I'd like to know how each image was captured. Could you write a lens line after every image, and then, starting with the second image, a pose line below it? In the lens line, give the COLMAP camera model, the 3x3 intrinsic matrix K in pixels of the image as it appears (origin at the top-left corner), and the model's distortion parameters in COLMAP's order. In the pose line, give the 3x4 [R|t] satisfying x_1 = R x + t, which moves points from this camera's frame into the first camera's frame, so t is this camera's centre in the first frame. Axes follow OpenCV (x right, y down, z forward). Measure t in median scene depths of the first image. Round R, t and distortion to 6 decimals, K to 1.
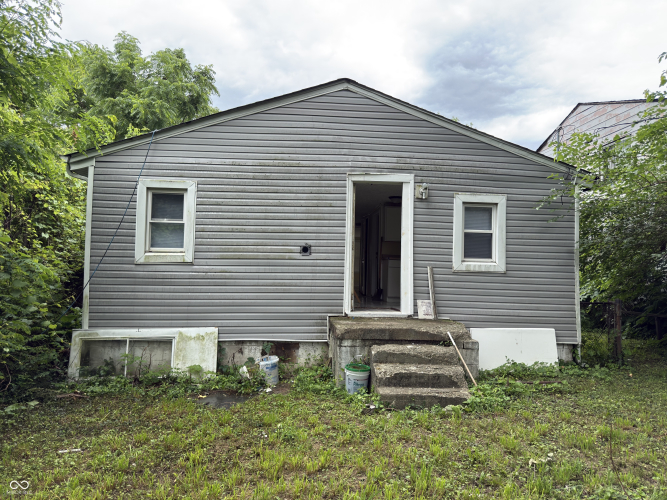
lens RADIAL K [[458.1, 0, 334.3], [0, 458.1, 248.3], [0, 0, 1]] dist [0.042514, -0.025235]
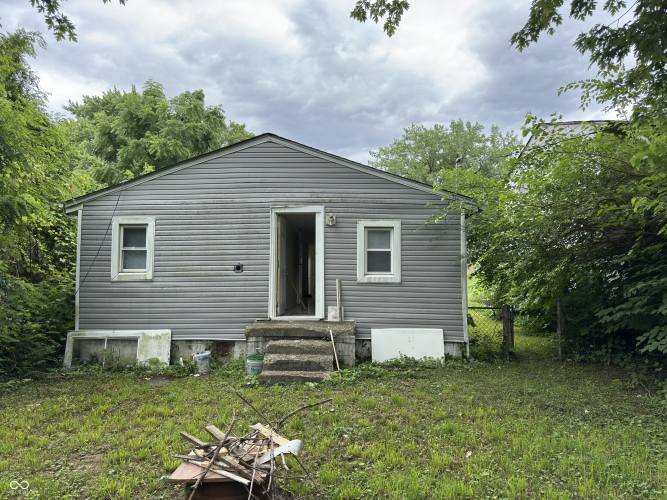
lens RADIAL K [[458.1, 0, 330.2], [0, 458.1, 250.5], [0, 0, 1]] dist [0.042514, -0.025235]
pose [[0.992504, -0.024955, -0.119634, 0.342657], [0.022185, 0.999455, -0.024437, -0.009018], [0.120179, 0.021600, 0.992517, -0.238682]]
